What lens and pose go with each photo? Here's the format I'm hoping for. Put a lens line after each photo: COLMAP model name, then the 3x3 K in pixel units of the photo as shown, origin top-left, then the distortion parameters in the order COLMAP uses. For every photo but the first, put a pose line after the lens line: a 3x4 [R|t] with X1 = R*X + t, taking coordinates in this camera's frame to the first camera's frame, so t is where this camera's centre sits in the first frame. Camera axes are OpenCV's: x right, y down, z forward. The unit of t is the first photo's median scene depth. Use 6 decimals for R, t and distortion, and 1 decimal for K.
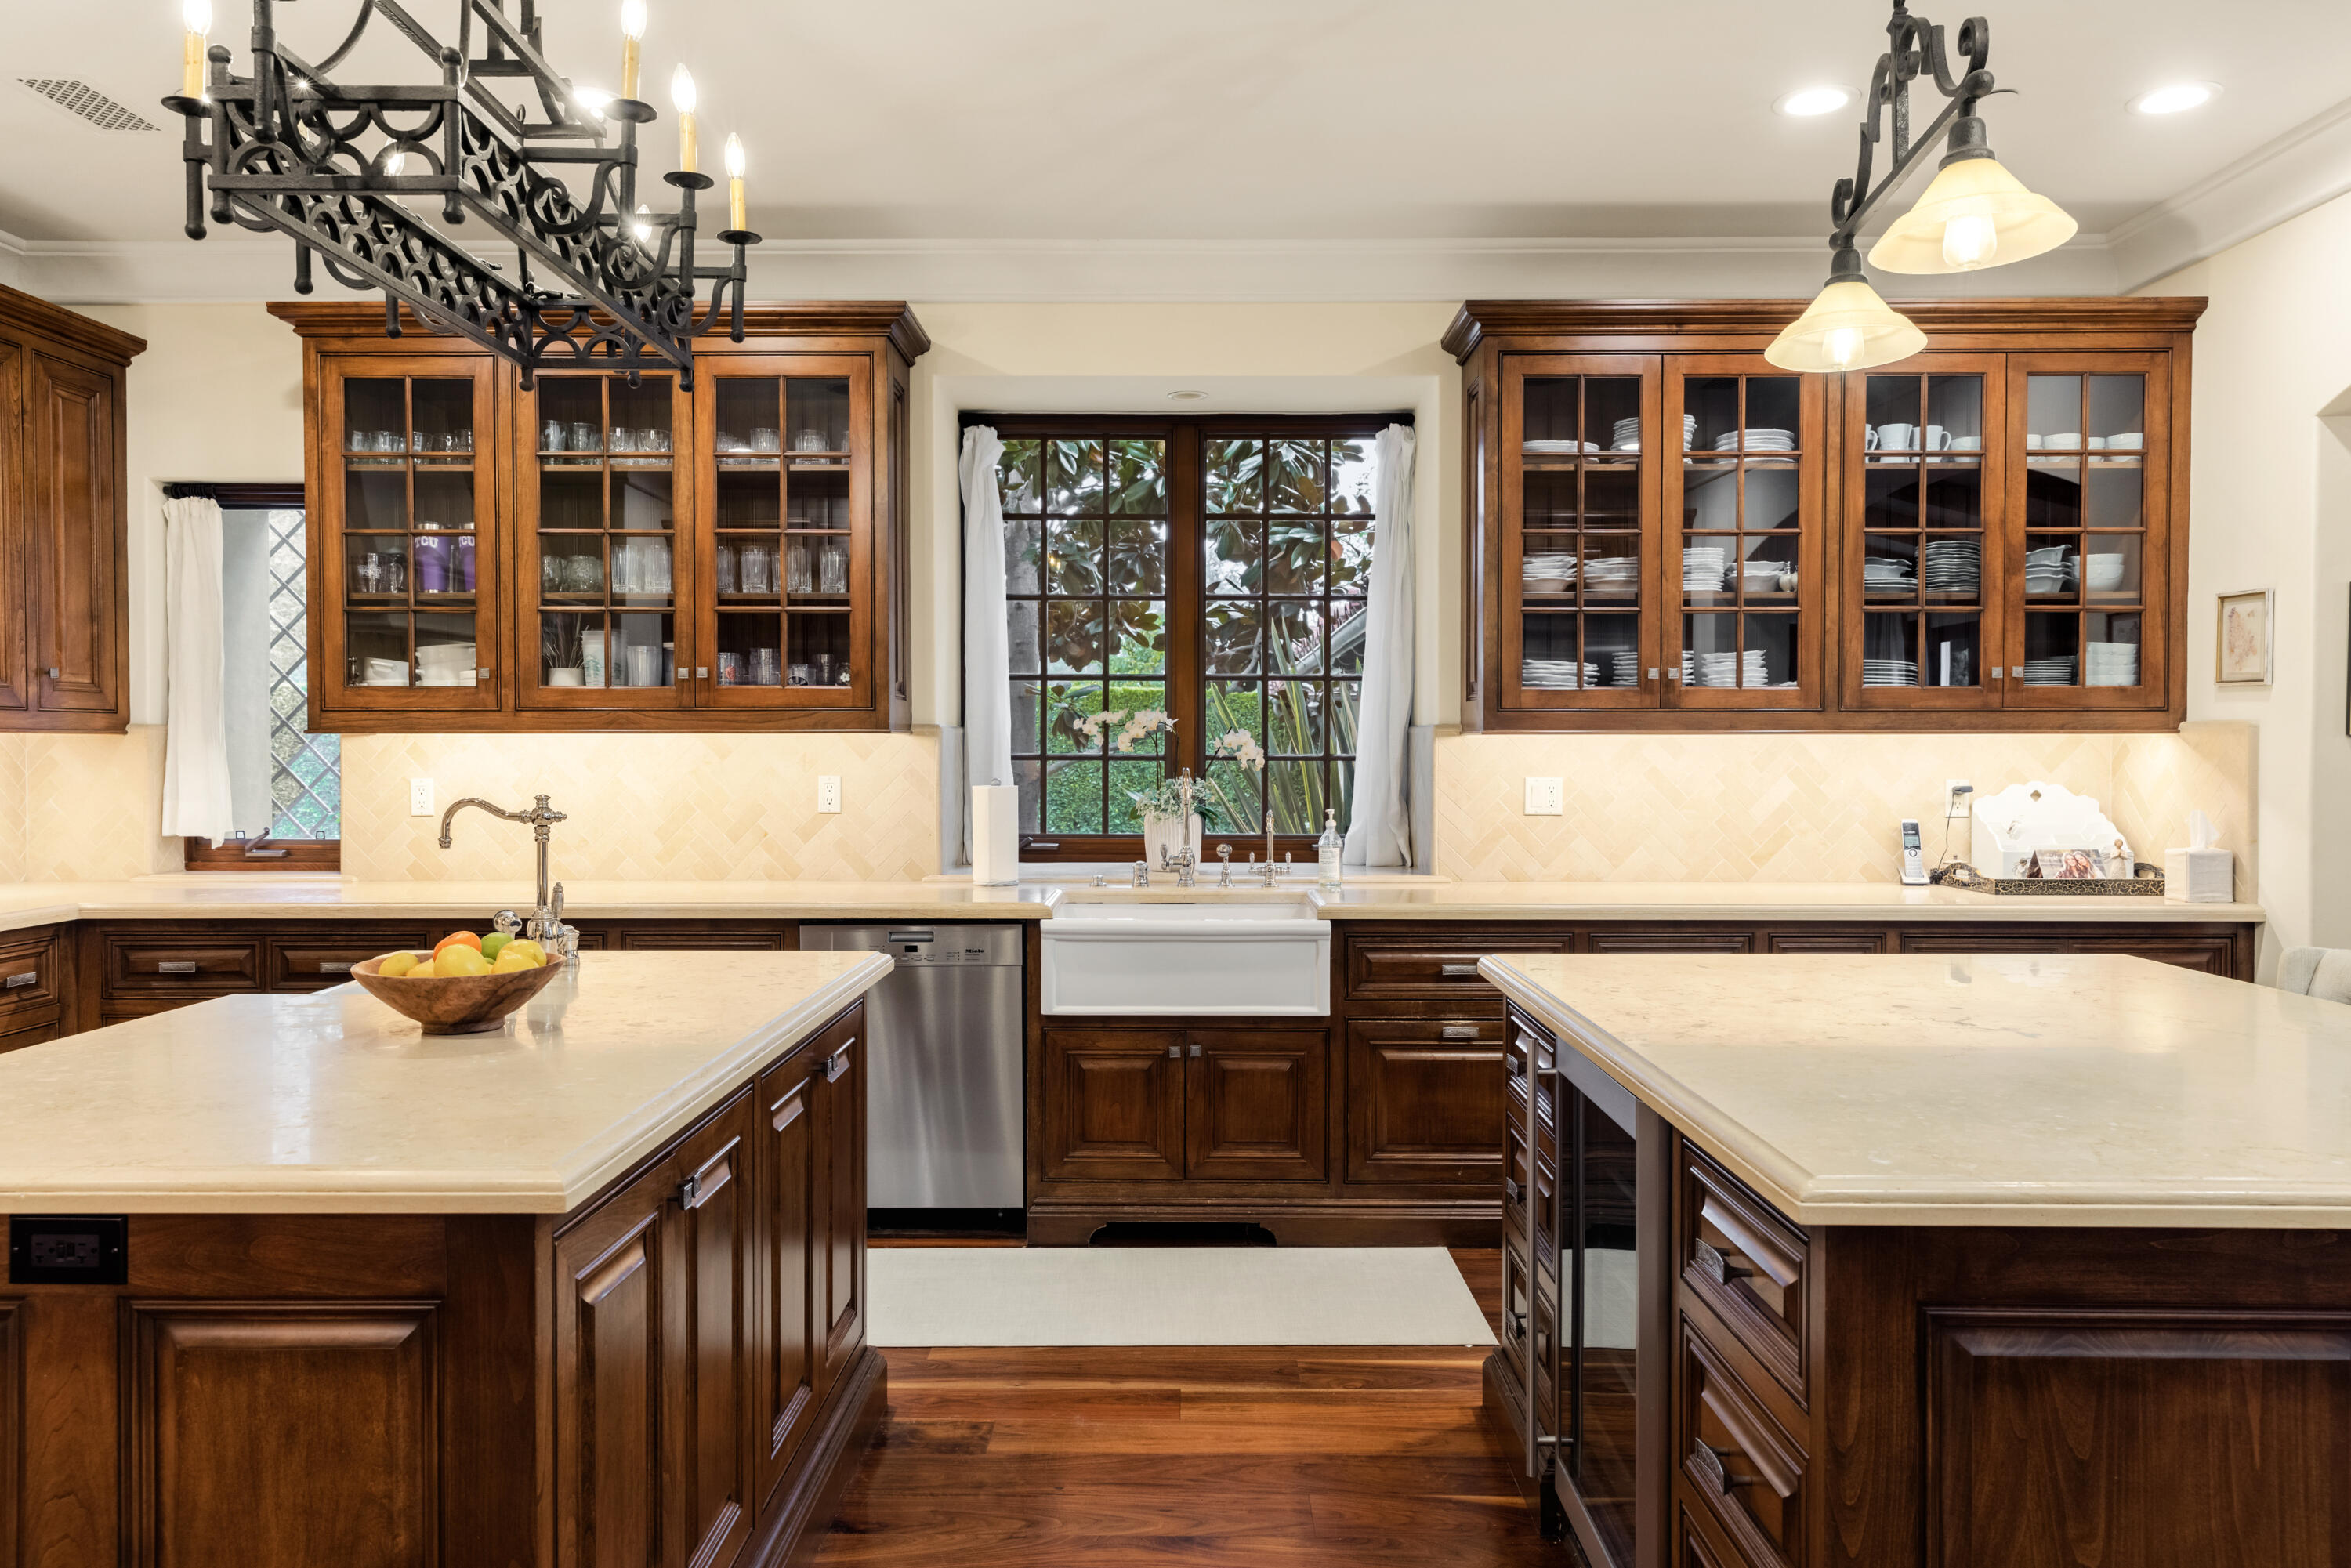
lens RADIAL K [[1598.8, 0, 1175.5], [0, 1598.8, 784.0], [0, 0, 1]] dist [0.007898, 0.001496]
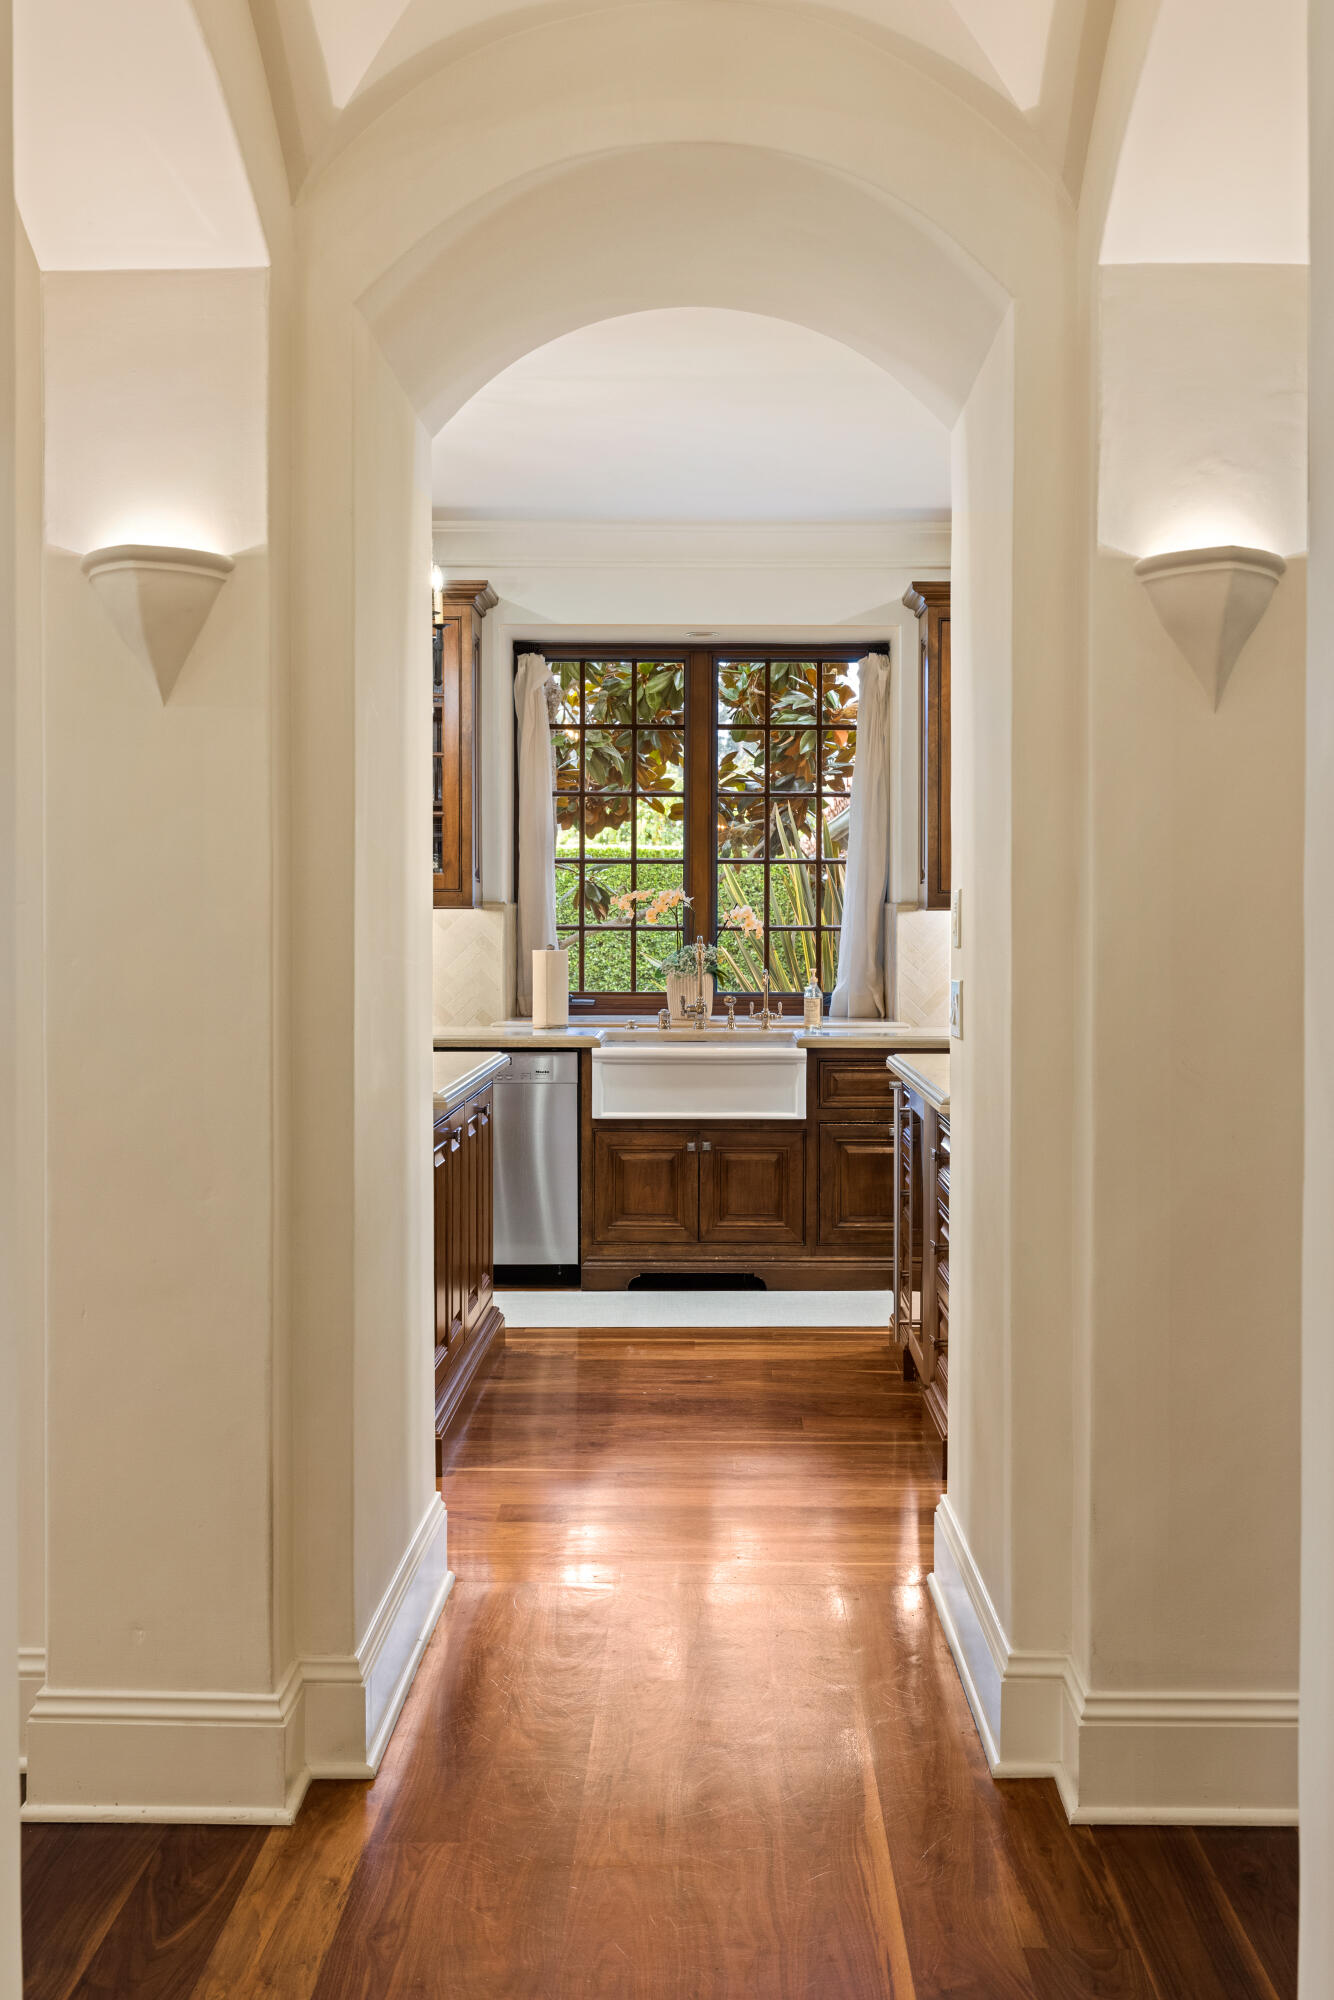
lens RADIAL K [[2250.4, 0, 667.0], [0, 2250.4, 1000.0], [0, 0, 1]] dist [0.158818, 0.000371]
pose [[0.999932, 0.001434, -0.011553, 0.000916], [-0.001250, 0.999873, 0.015871, 0.012855], [0.011574, -0.015856, 0.999807, -0.834377]]
